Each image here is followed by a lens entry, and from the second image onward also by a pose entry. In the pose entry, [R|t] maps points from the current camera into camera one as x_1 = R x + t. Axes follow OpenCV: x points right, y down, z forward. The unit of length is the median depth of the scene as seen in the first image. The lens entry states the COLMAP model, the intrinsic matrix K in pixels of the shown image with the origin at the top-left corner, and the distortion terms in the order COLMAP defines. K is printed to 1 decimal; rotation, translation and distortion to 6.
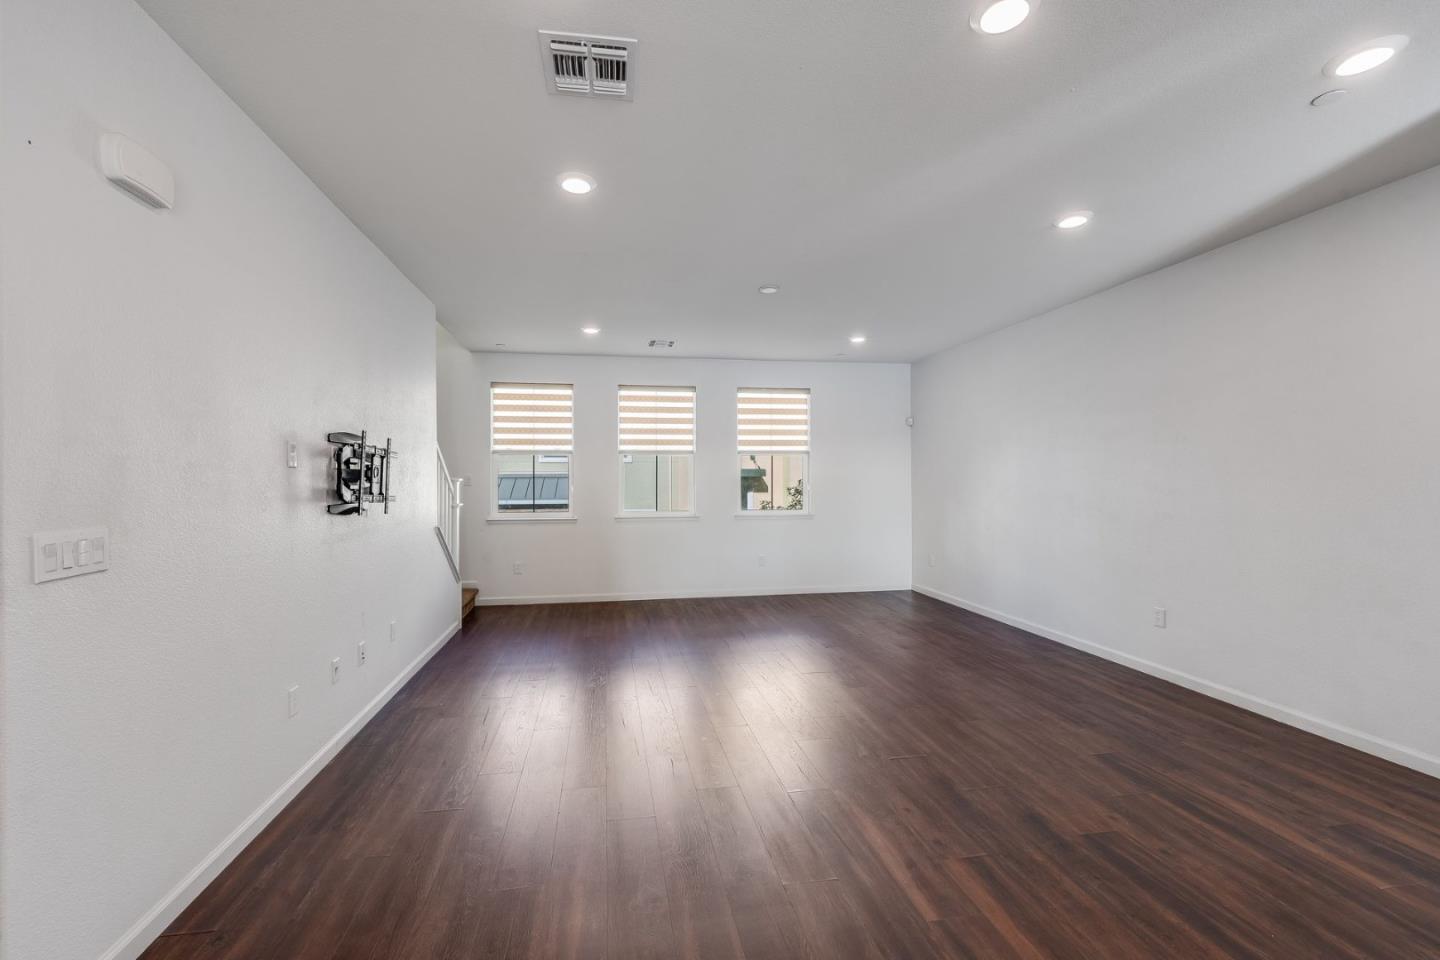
lens RADIAL K [[592.2, 0, 710.2], [0, 592.2, 480.7], [0, 0, 1]] dist [-0.001066, -0.000339]
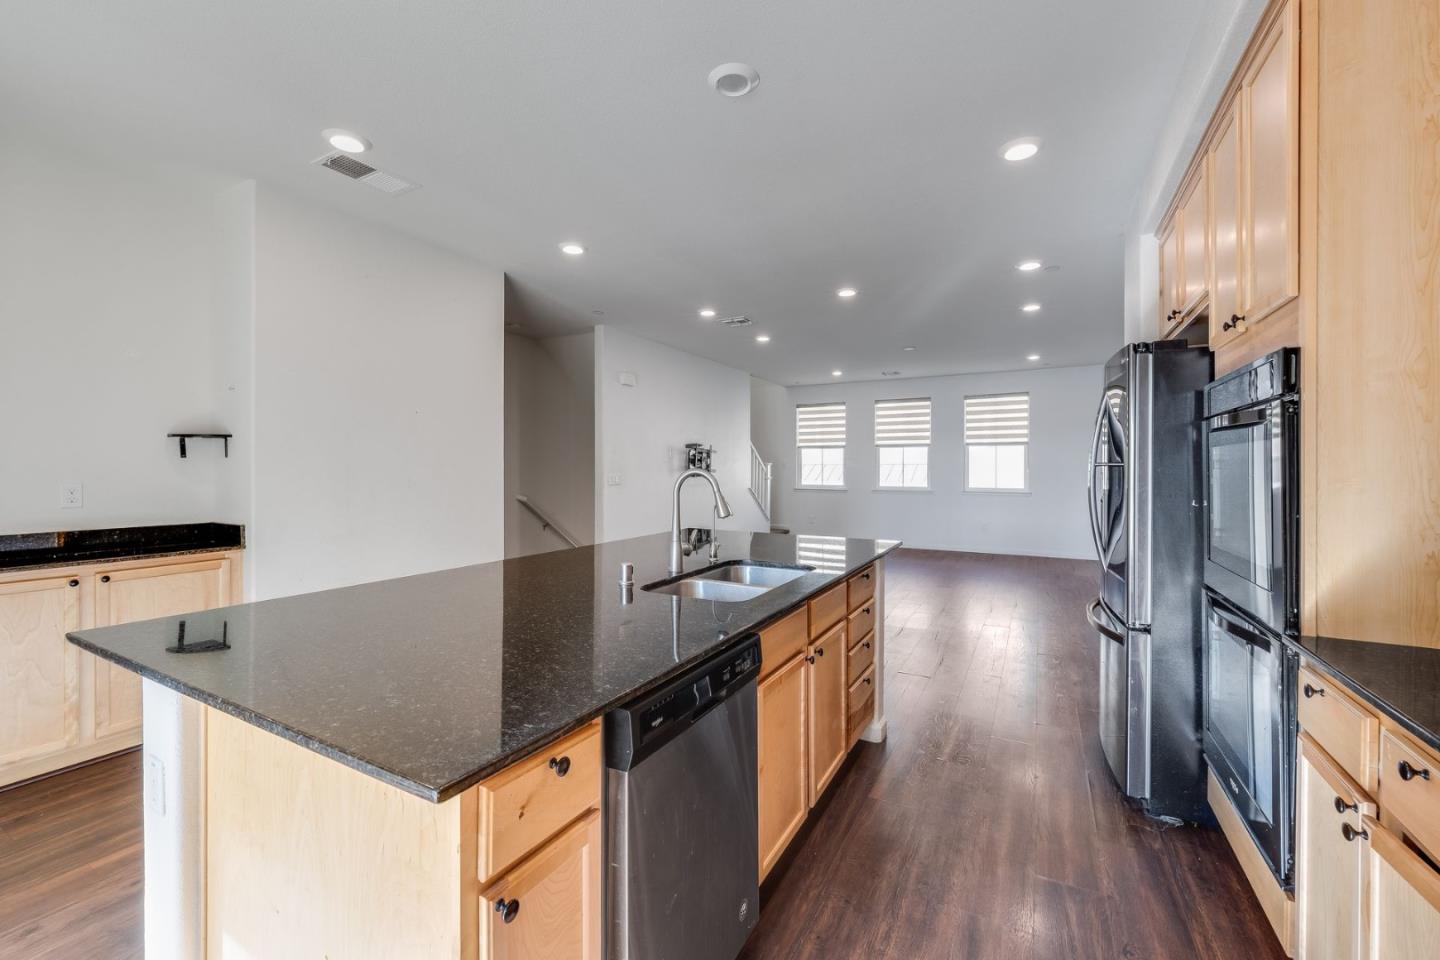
lens RADIAL K [[592.2, 0, 719.6], [0, 592.2, 469.9], [0, 0, 1]] dist [-0.001066, -0.000339]
pose [[0.782578, 0.009628, -0.622479, 0.584363], [-0.007940, 0.999953, 0.005484, 0.008169], [0.622502, 0.000651, 0.782618, -0.502651]]
